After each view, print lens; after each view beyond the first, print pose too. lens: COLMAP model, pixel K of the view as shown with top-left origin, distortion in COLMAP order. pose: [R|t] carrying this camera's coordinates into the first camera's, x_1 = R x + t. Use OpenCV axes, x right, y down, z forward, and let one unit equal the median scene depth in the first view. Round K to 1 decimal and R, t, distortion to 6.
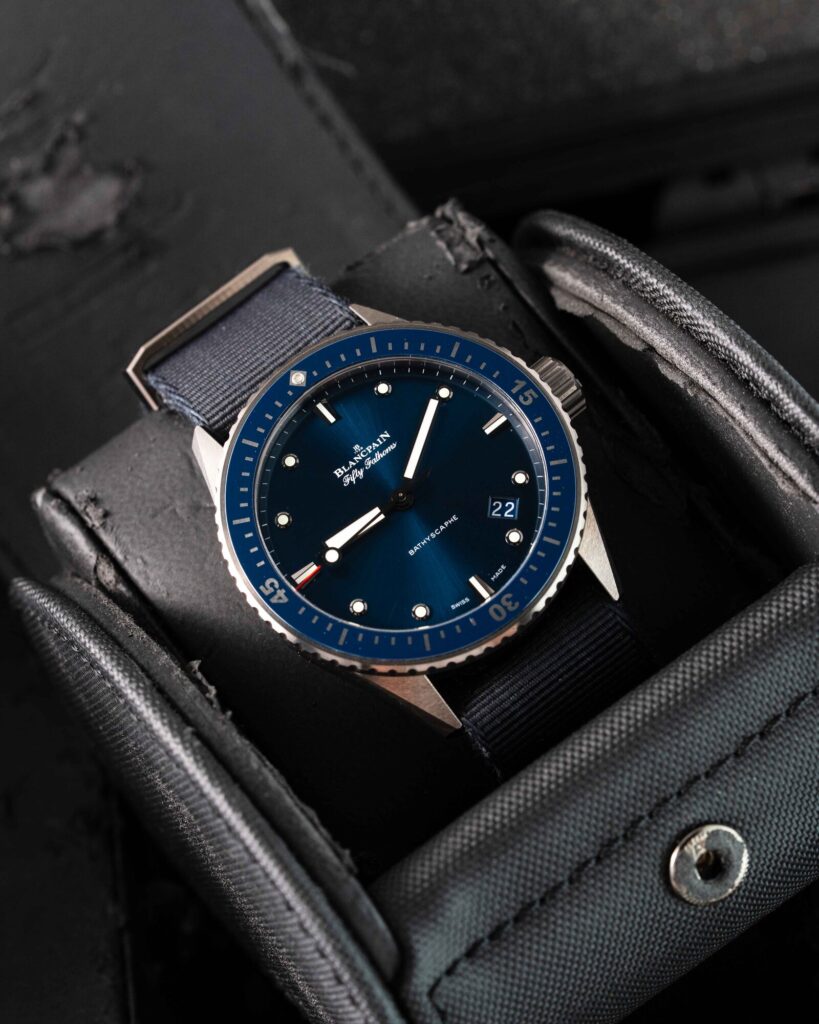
lens RADIAL K [[4365.6, 0, 409.5], [0, 4365.6, 513.0], [0, 0, 1]] dist [-0.076256, 0.000000]
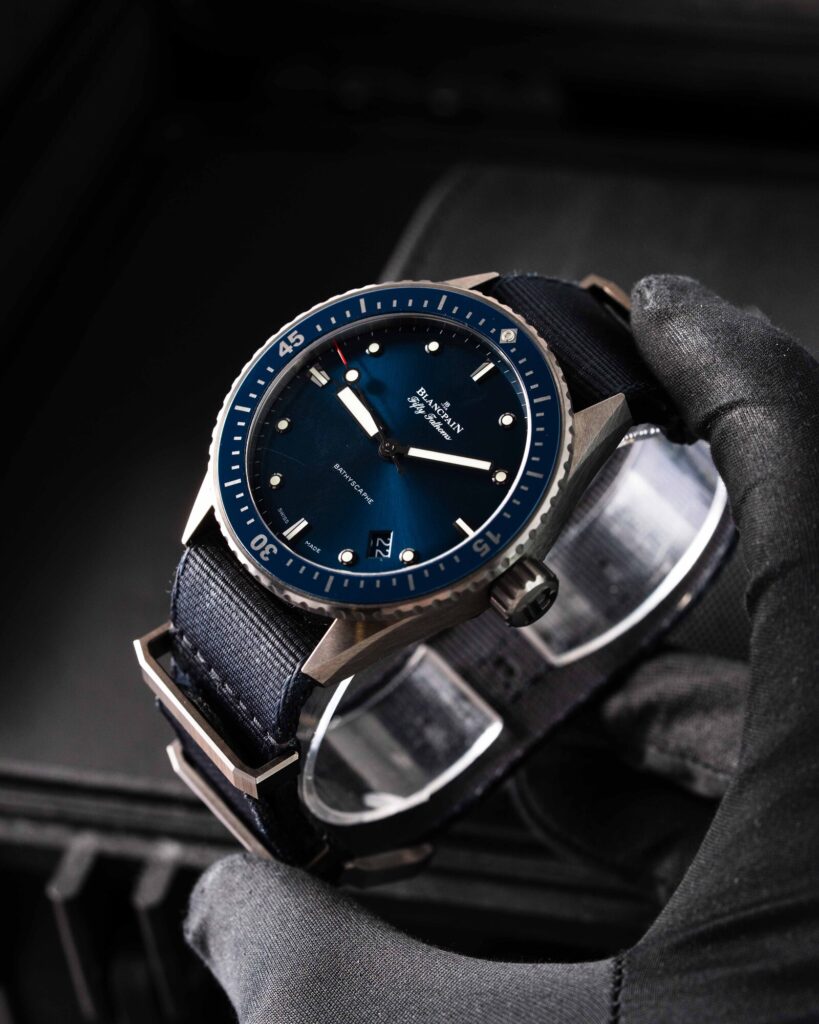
lens RADIAL K [[4365.6, 0, 410.0], [0, 4365.6, 507.7], [0, 0, 1]] dist [-0.076256, 0.000000]
pose [[0.005732, 0.918933, -0.394372, 0.400738], [-0.822025, 0.228902, 0.521419, -0.520265], [0.569422, 0.321195, 0.756698, 0.255168]]
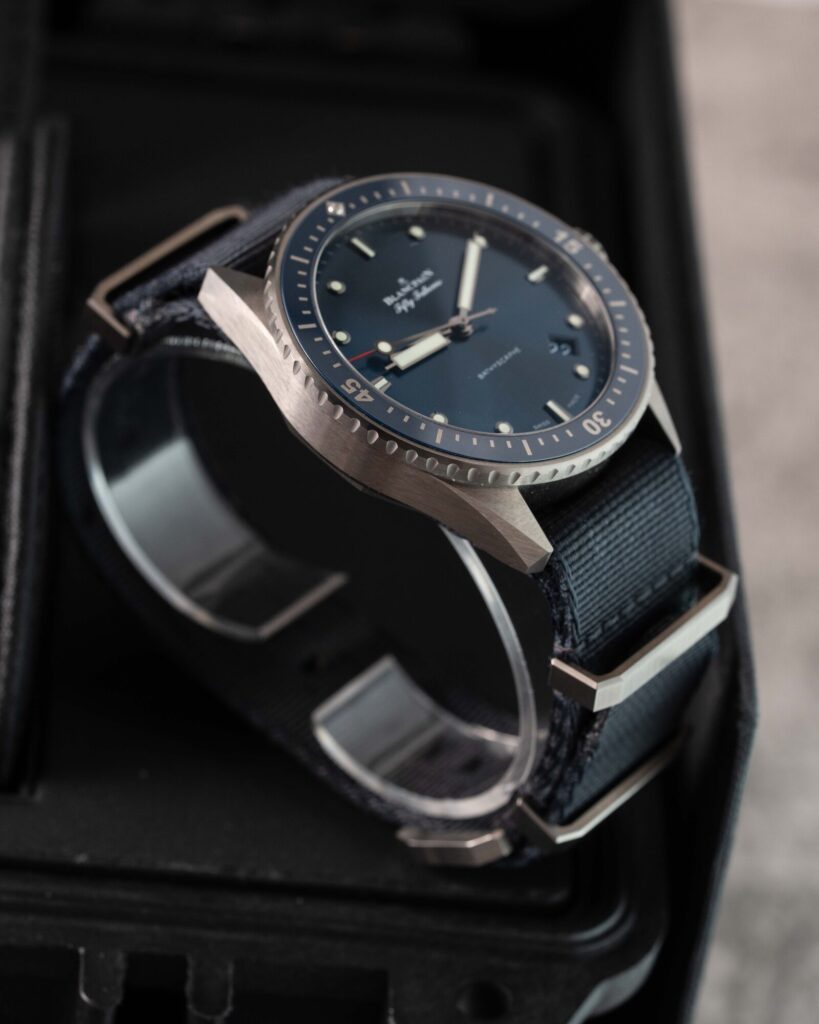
lens RADIAL K [[4365.6, 0, 408.2], [0, 4365.6, 511.2], [0, 0, 1]] dist [-0.076256, 0.000000]
pose [[0.916021, 0.089562, 0.391005, -0.368171], [0.051667, 0.940292, -0.336424, 0.342077], [-0.397790, 0.328373, 0.856700, 0.226461]]
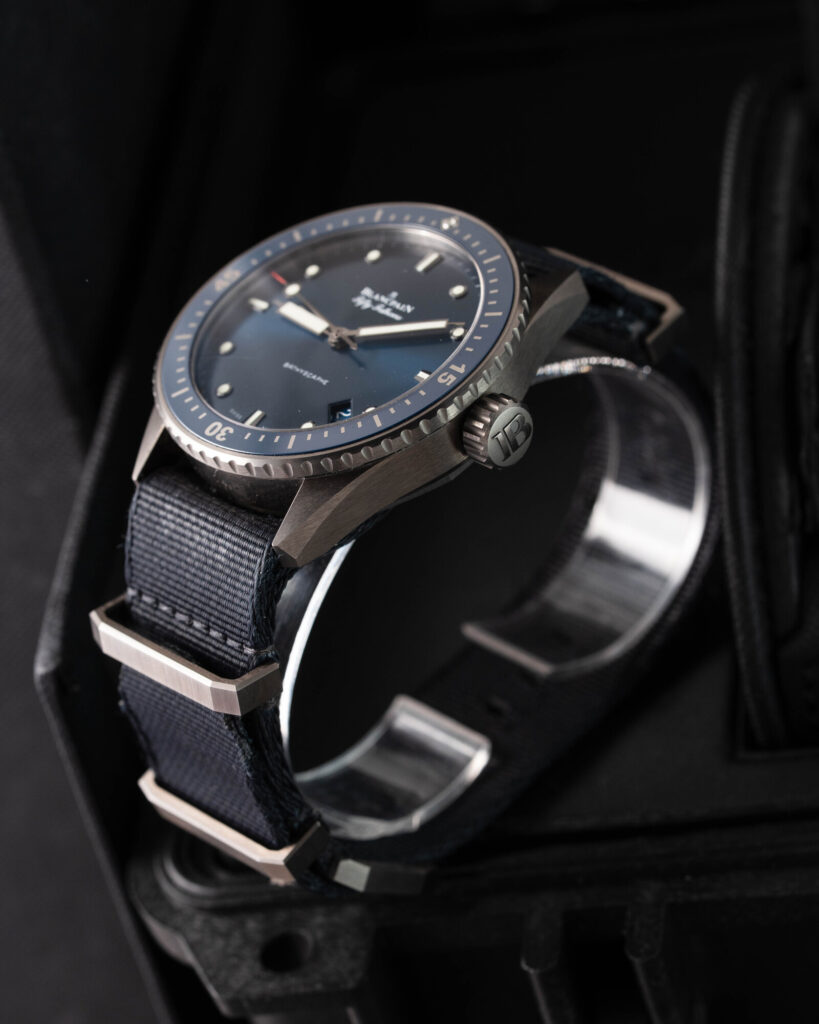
lens RADIAL K [[4365.6, 0, 409.6], [0, 4365.6, 512.1], [0, 0, 1]] dist [-0.076256, 0.000000]
pose [[0.114554, 0.692126, -0.712628, 0.701362], [-0.795256, 0.493798, 0.351756, -0.330051], [0.595354, 0.526427, 0.606983, 0.451108]]
